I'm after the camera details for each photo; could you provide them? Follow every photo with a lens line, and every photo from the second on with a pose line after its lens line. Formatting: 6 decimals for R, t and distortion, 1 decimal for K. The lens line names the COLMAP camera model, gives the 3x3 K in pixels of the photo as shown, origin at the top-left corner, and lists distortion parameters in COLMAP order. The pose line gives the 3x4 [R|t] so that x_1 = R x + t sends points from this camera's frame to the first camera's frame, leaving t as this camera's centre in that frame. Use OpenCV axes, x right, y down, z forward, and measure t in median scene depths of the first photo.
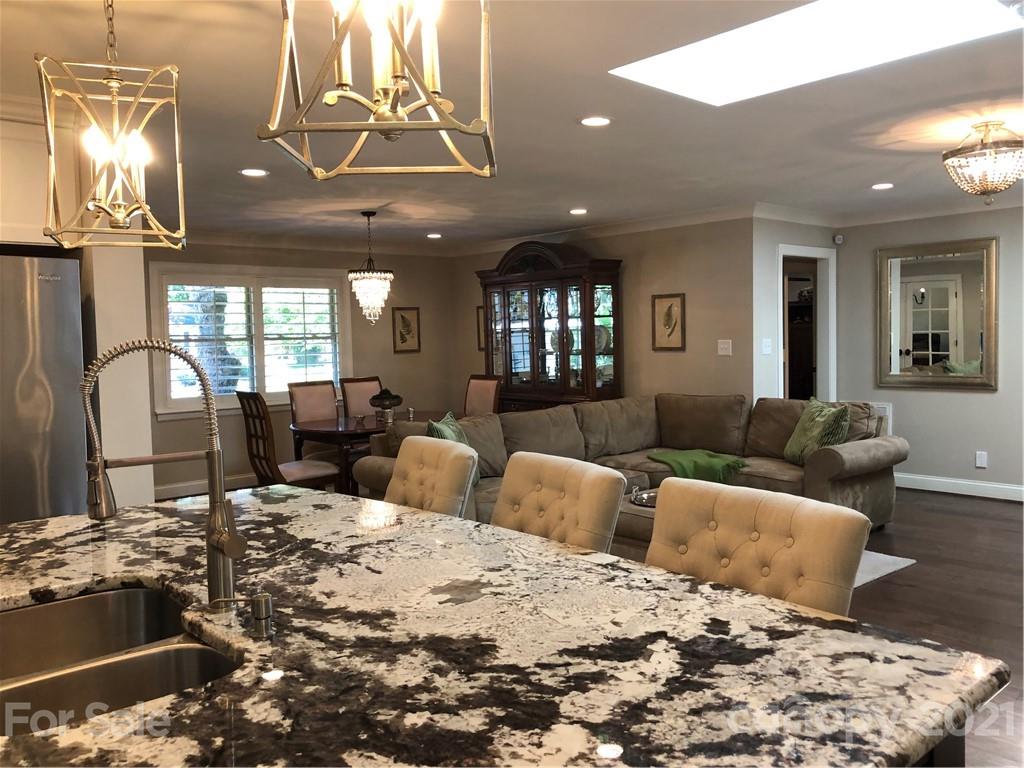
lens RADIAL K [[843.8, 0, 510.5], [0, 843.8, 374.1], [0, 0, 1]] dist [0.046630, -0.071158]
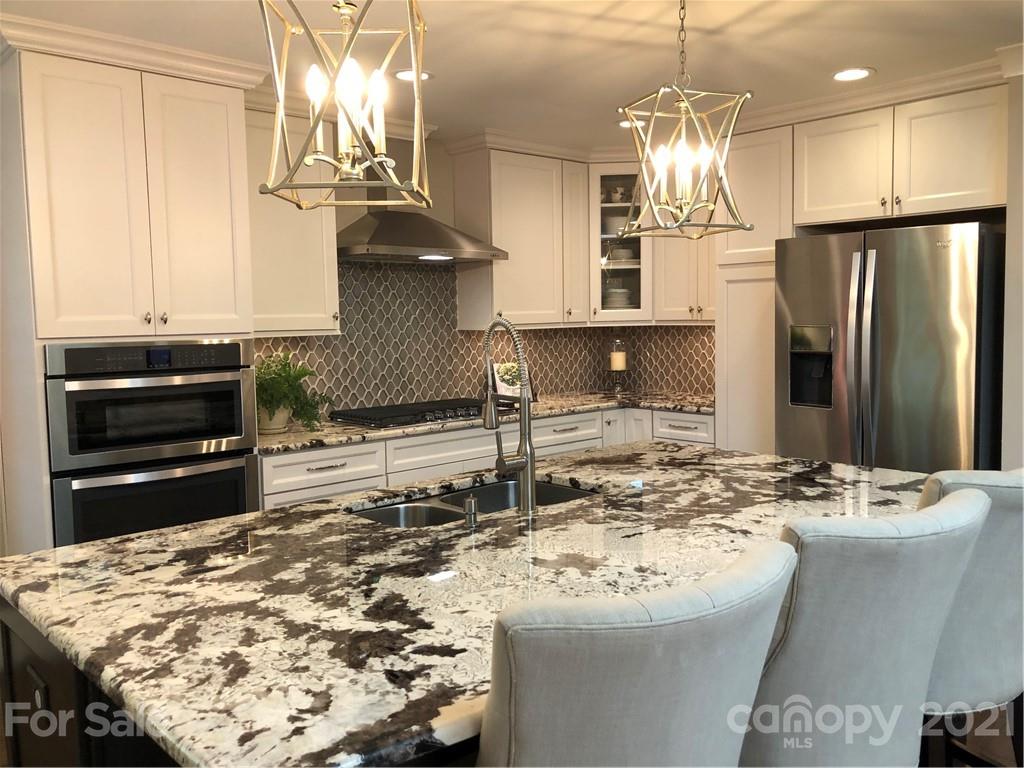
lens RADIAL K [[843.8, 0, 521.8], [0, 843.8, 374.8], [0, 0, 1]] dist [0.046630, -0.071158]
pose [[0.030092, 0.100465, -0.994485, 0.815820], [-0.028838, 0.994609, 0.099605, -0.067490], [0.999131, 0.025682, 0.032827, 0.760502]]
